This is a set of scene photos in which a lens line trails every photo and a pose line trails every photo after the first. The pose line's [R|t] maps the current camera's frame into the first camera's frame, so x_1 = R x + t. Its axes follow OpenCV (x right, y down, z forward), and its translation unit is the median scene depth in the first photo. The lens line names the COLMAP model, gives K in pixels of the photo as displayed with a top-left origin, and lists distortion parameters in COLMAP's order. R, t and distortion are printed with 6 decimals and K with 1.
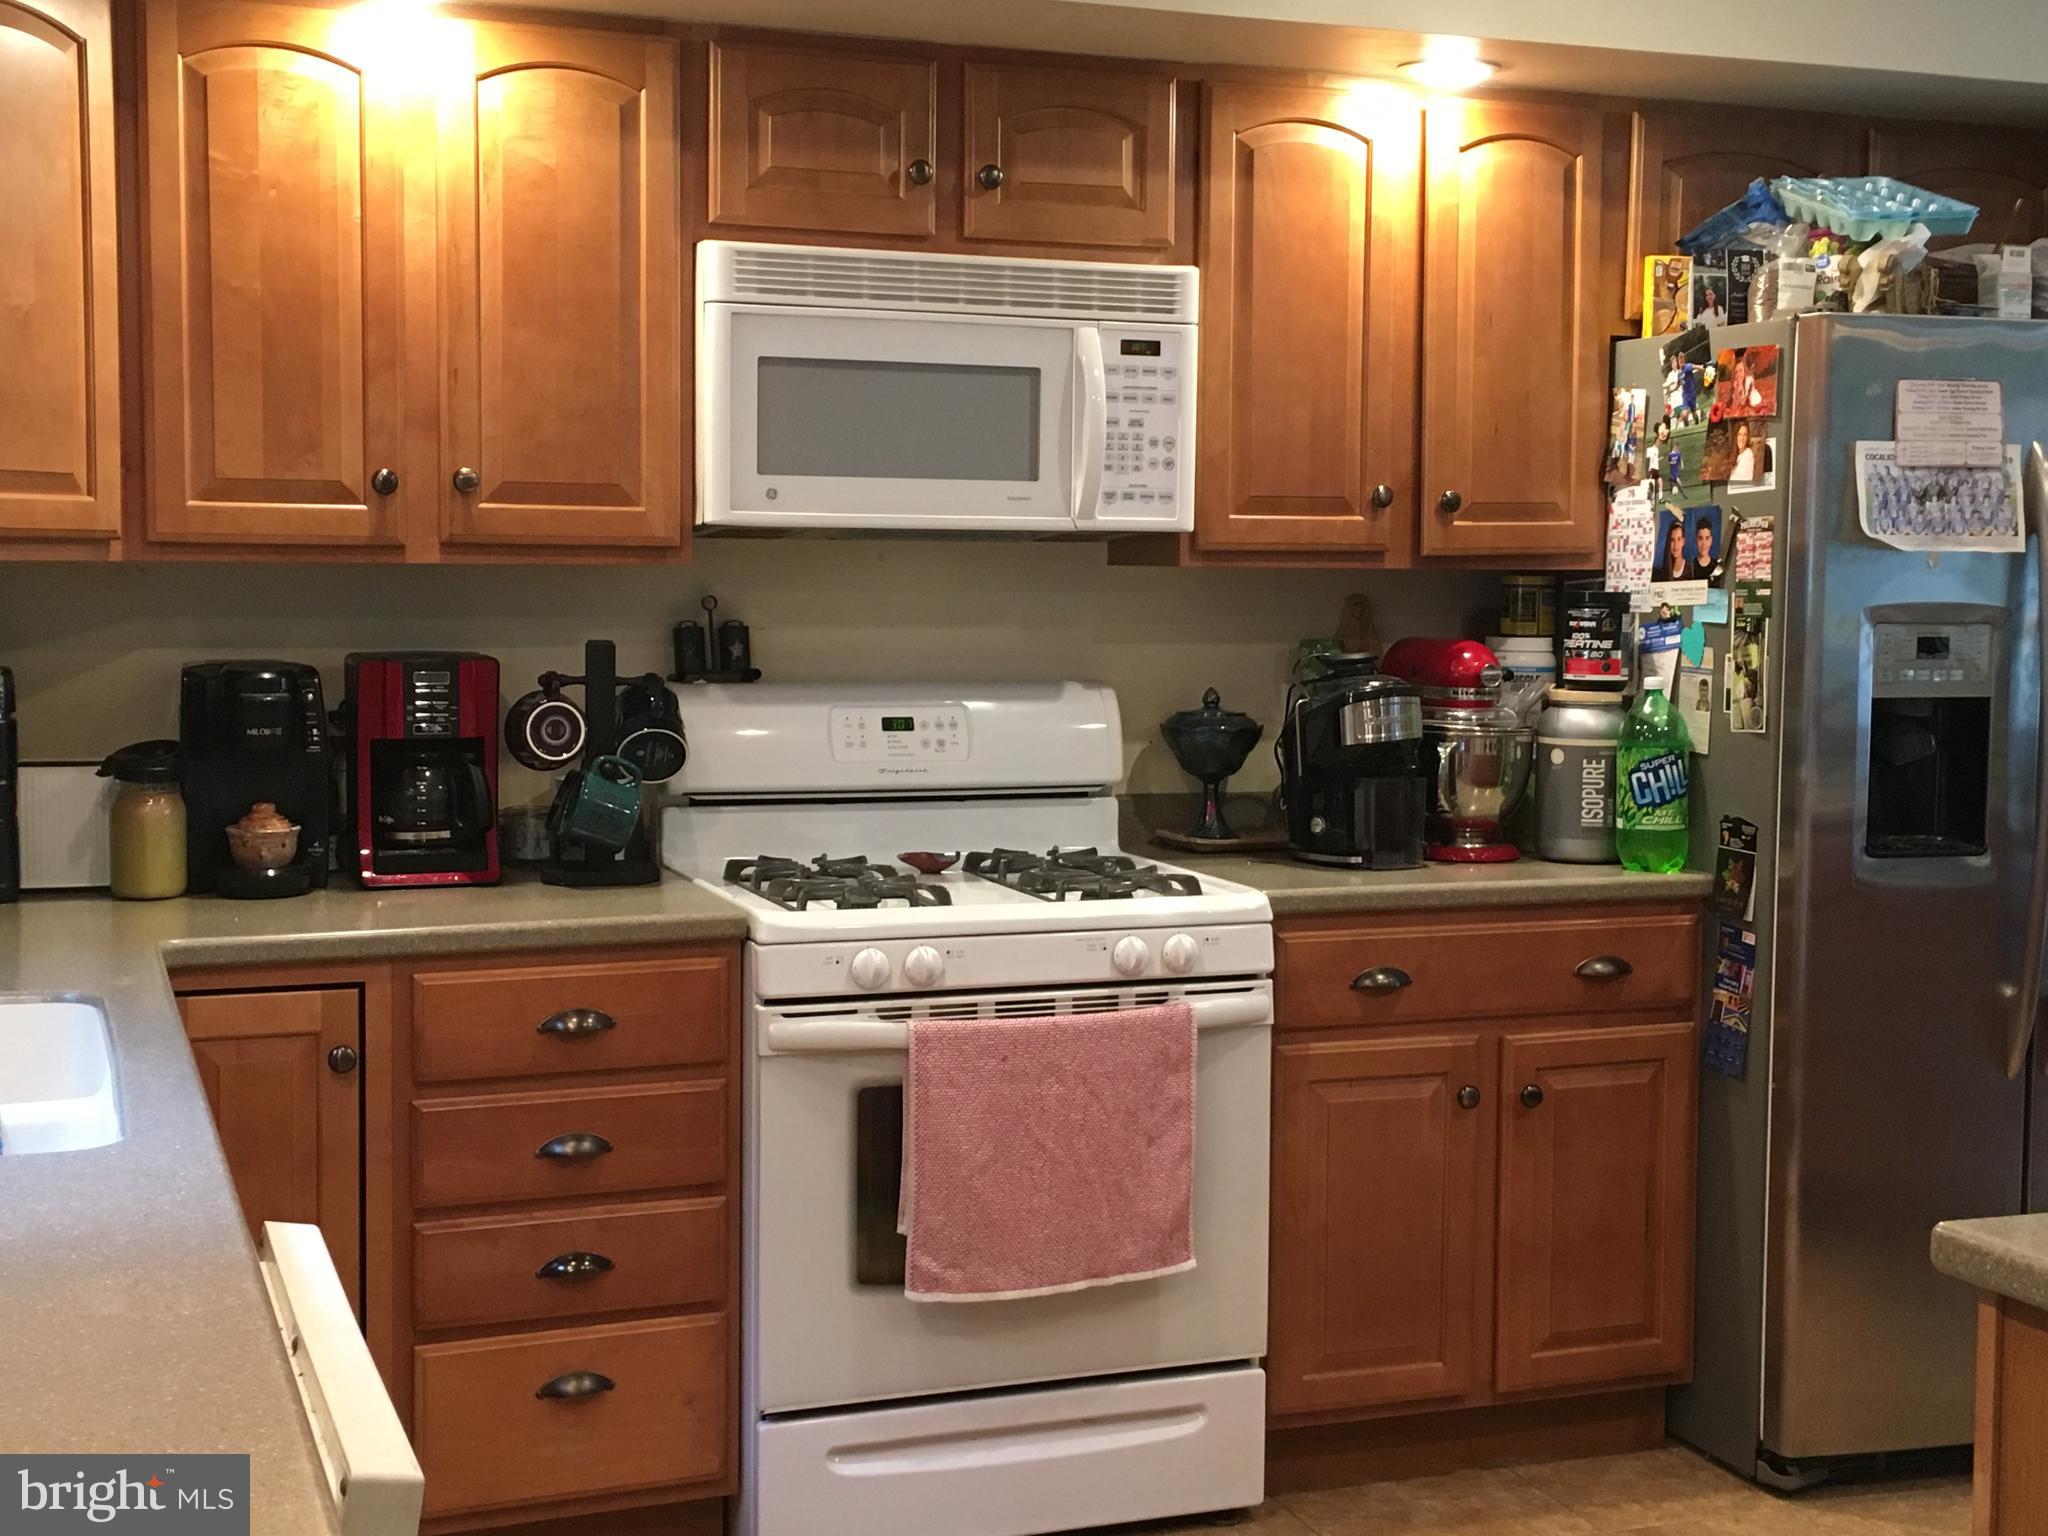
lens RADIAL K [[2561.5, 0, 1028.9], [0, 2561.5, 771.0], [0, 0, 1]] dist [0.041005, 0.000000]
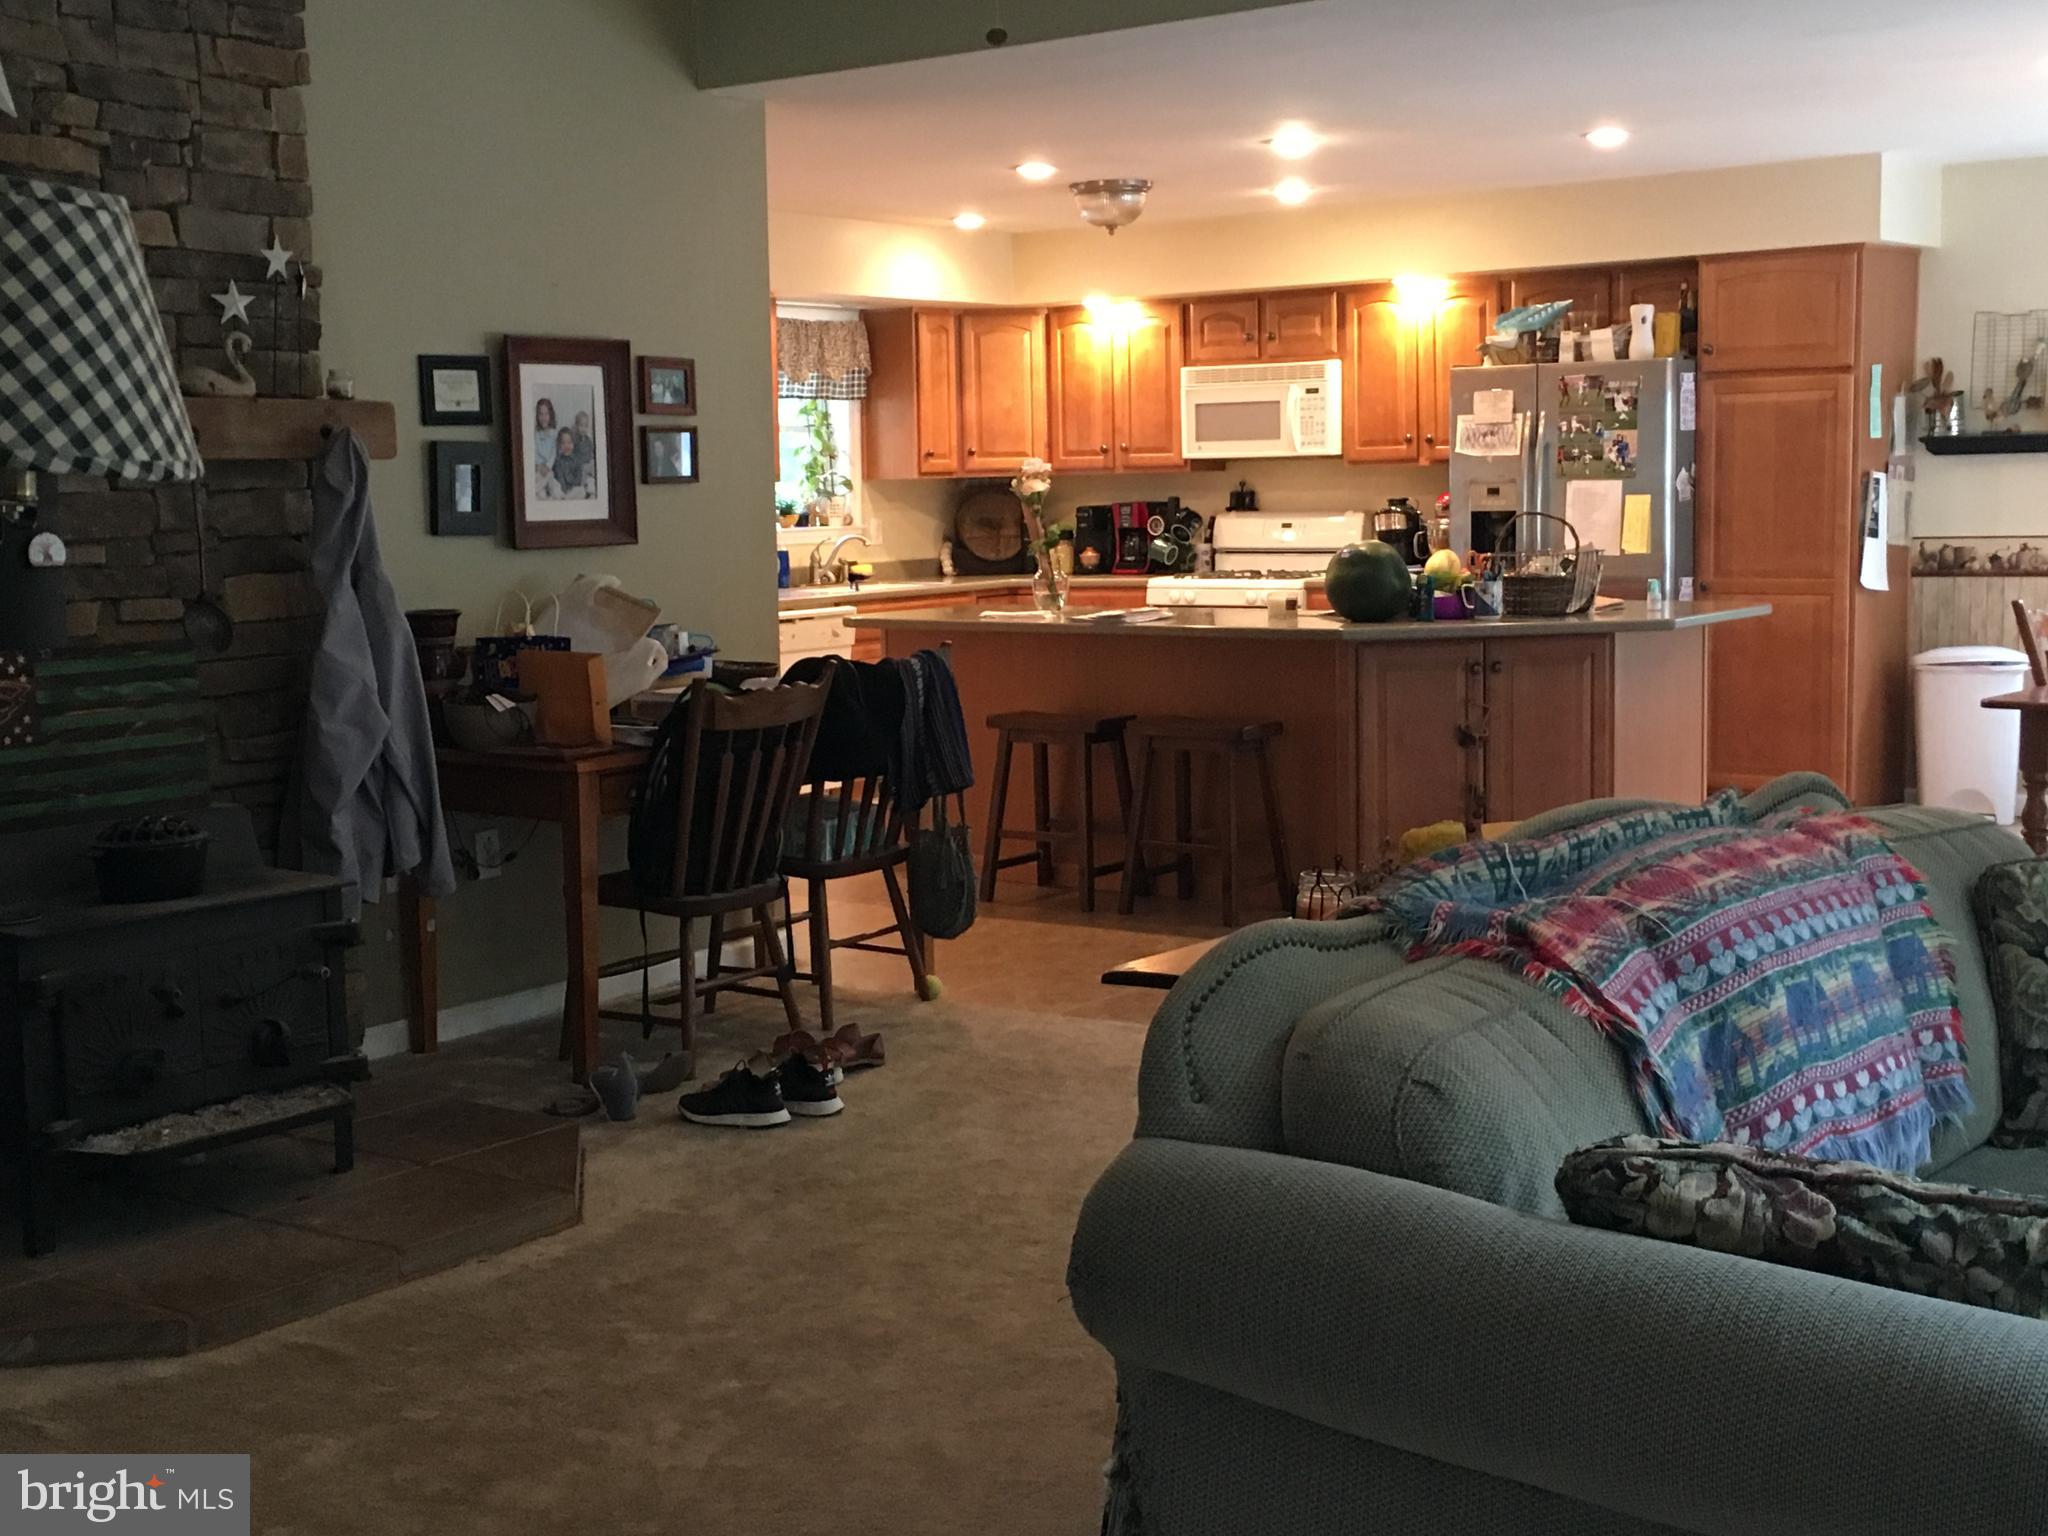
lens RADIAL K [[2561.5, 0, 1021.2], [0, 2561.5, 768.2], [0, 0, 1]] dist [0.041005, 0.000000]
pose [[0.556408, 0.073105, -0.827687, 2.291064], [-0.040024, 0.997324, 0.061182, 0.093610], [0.829945, -0.000915, 0.557845, -0.876407]]
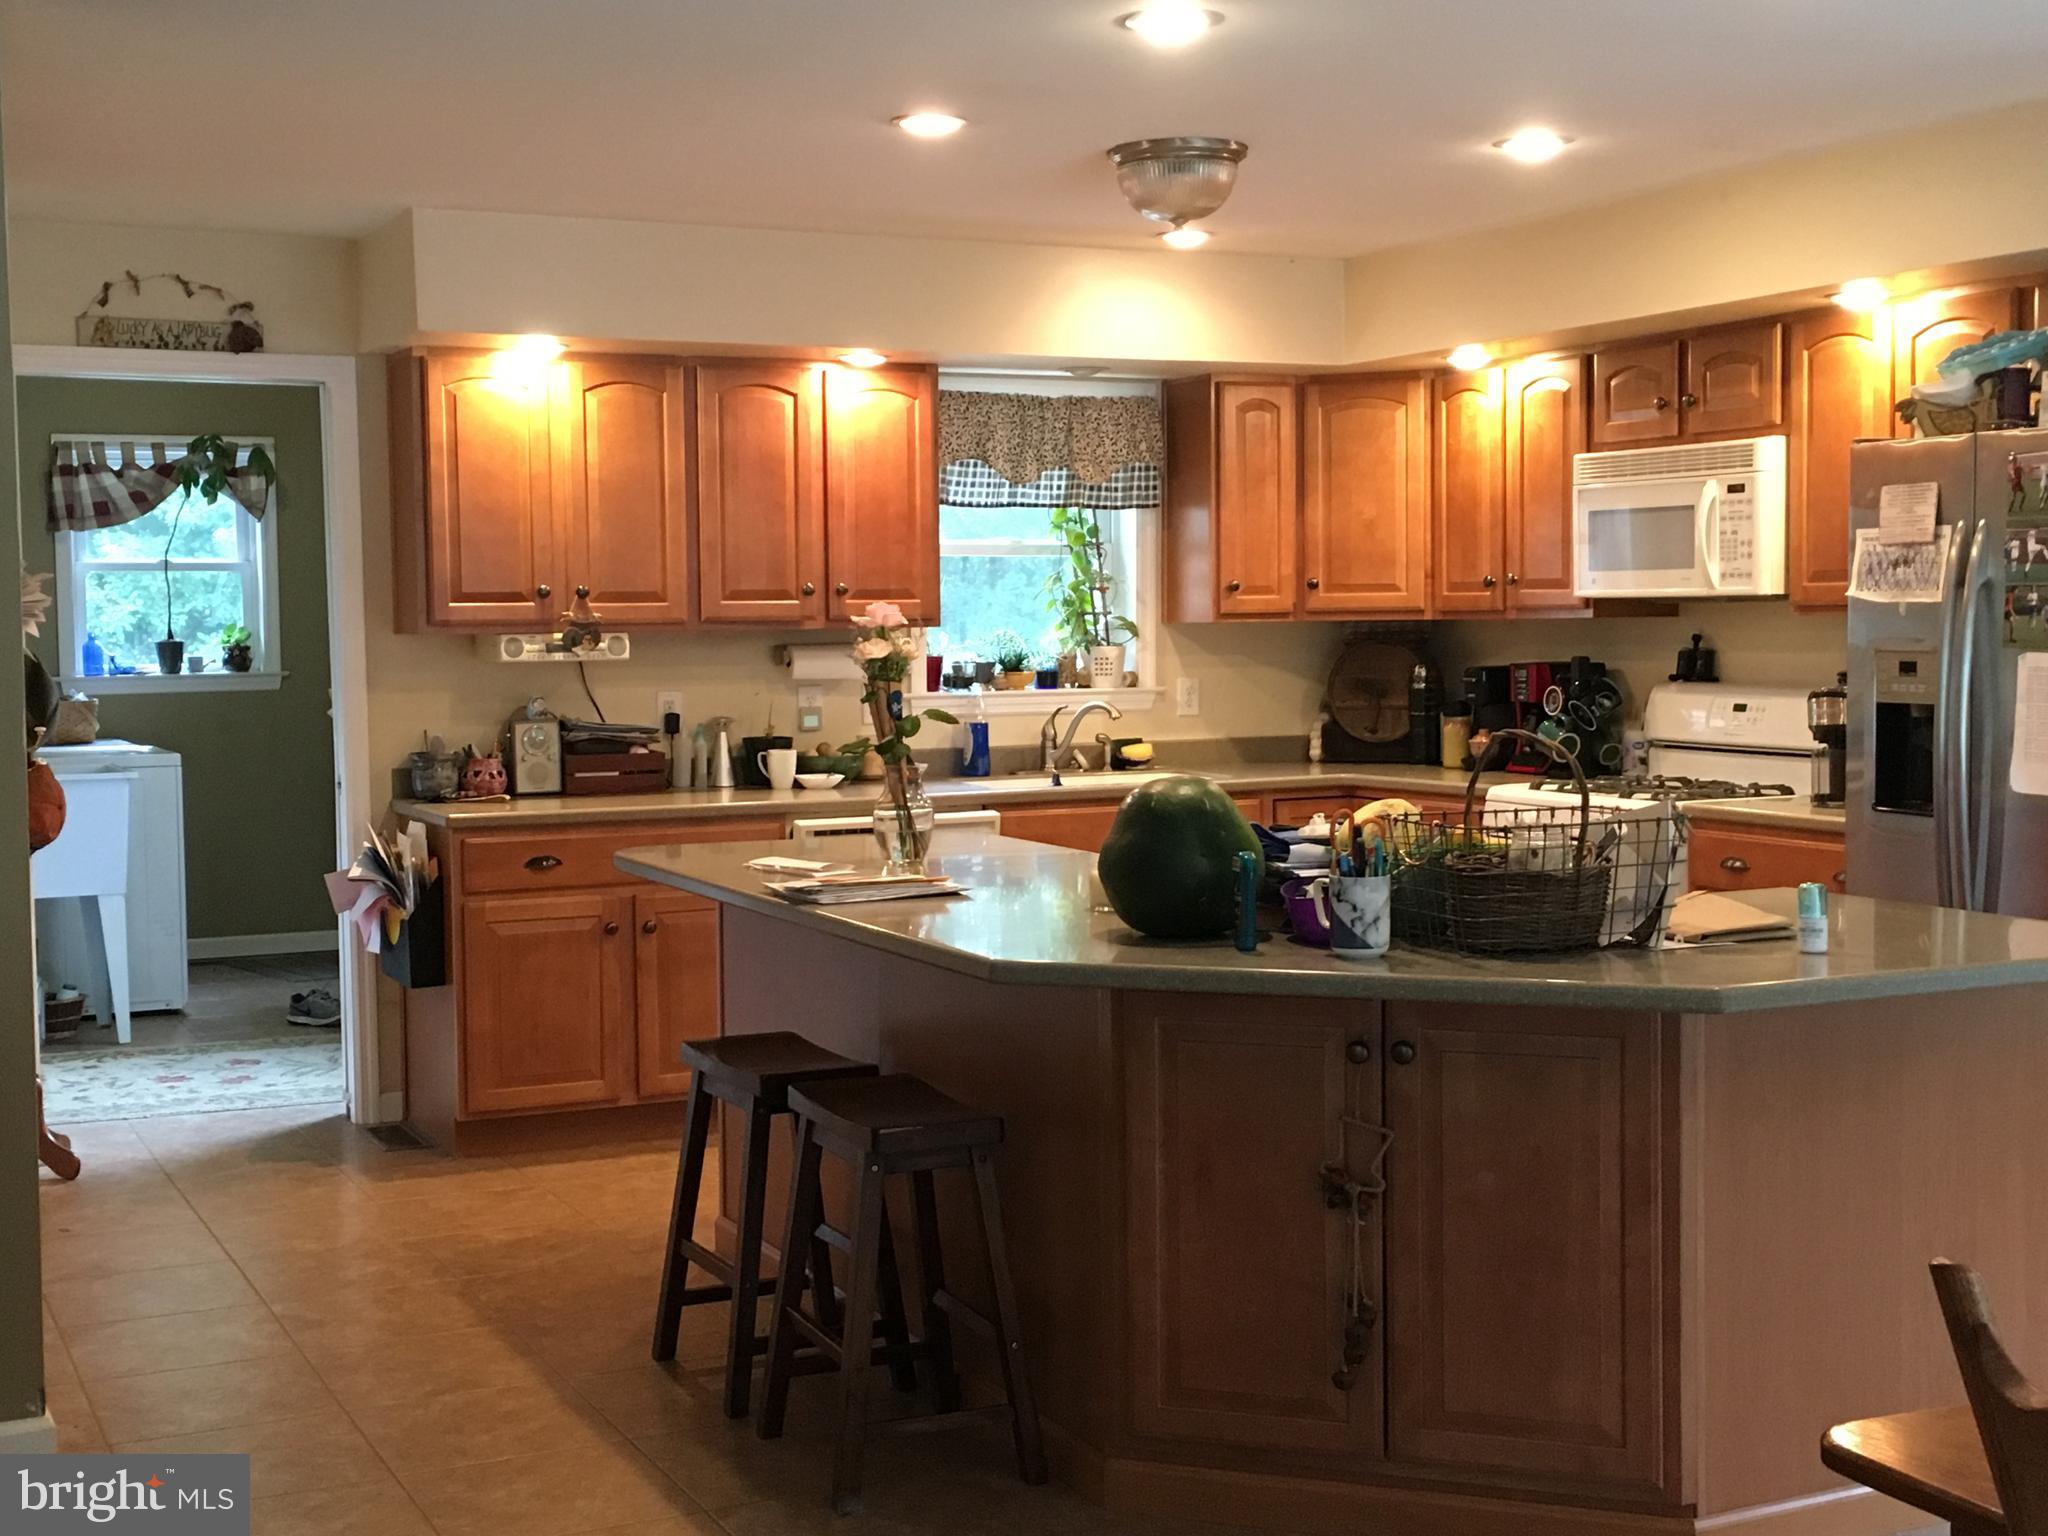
lens RADIAL K [[2561.5, 0, 1026.8], [0, 2561.5, 766.9], [0, 0, 1]] dist [0.041005, 0.000000]
pose [[0.100342, 0.050135, -0.993689, 1.736395], [-0.069798, 0.996624, 0.043235, -0.021174], [0.992502, 0.065019, 0.103503, 0.368164]]
